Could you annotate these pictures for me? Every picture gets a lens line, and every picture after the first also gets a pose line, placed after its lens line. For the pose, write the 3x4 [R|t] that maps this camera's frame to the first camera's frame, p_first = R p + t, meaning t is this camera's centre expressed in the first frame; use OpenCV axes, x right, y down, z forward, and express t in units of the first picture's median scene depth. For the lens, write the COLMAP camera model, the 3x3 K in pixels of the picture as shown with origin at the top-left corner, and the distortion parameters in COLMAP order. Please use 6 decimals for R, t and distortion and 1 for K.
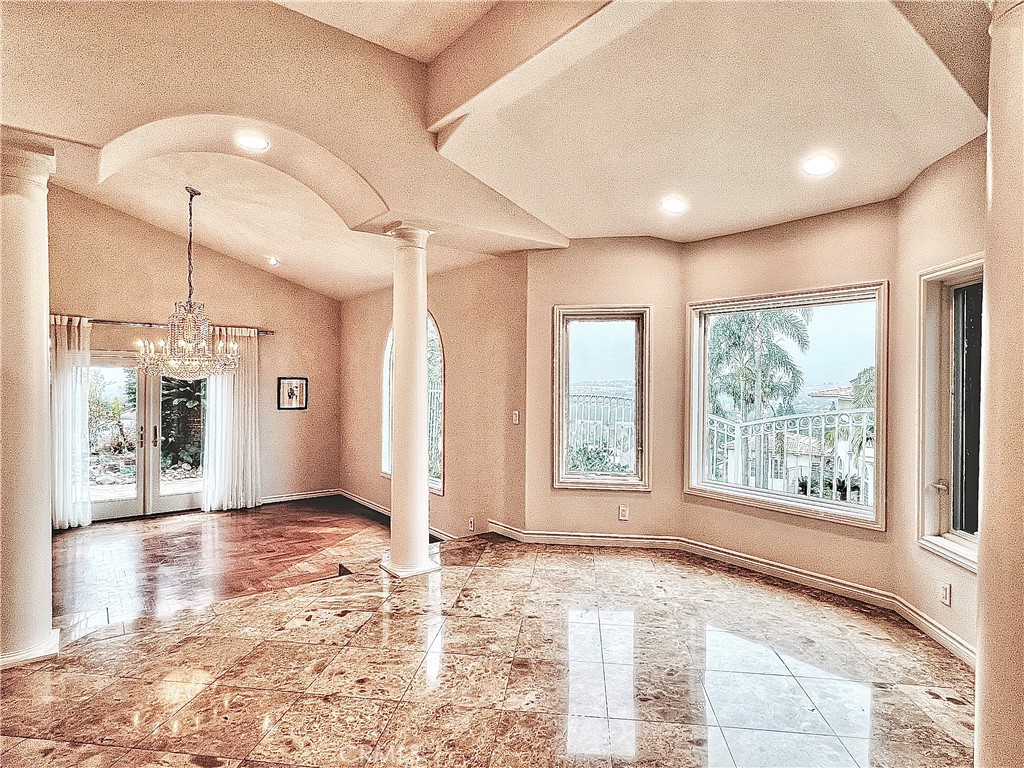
lens RADIAL K [[542.5, 0, 503.3], [0, 542.5, 382.7], [0, 0, 1]] dist [-0.003681, 0.000511]
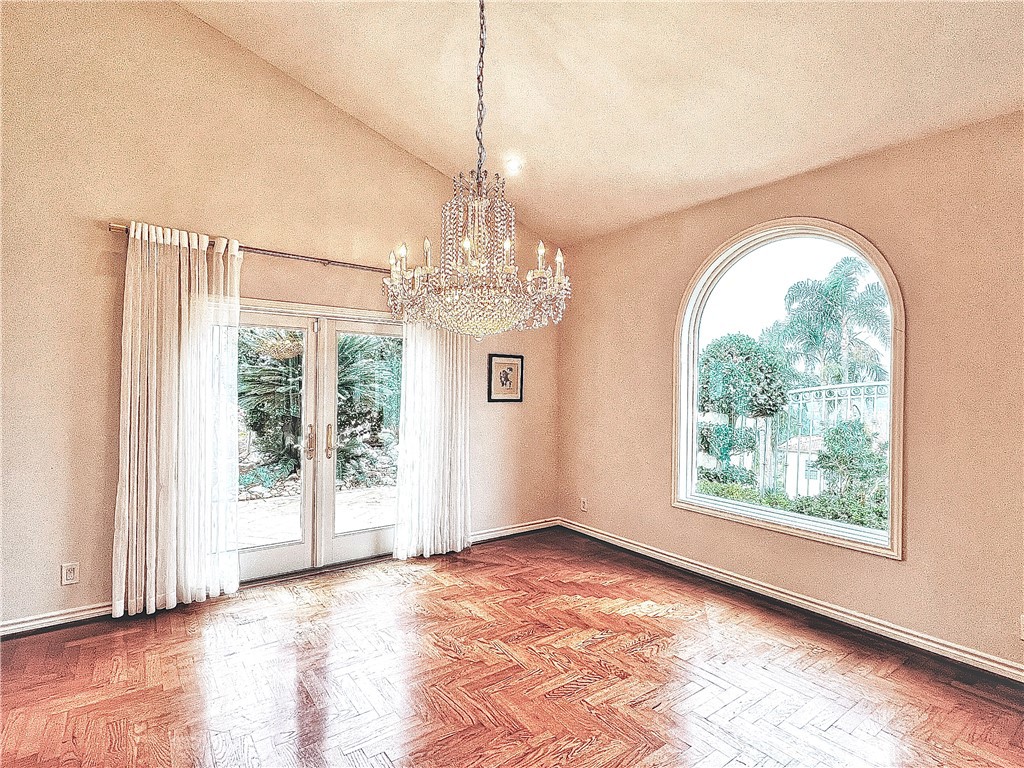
lens RADIAL K [[529.9, 0, 521.2], [0, 529.9, 384.7], [0, 0, 1]] dist [0.003504, -0.001355]
pose [[0.999357, 0.004714, -0.035532, -0.383932], [-0.004656, 0.999988, 0.001704, 0.029882], [0.035539, -0.001537, 0.999367, 0.378824]]
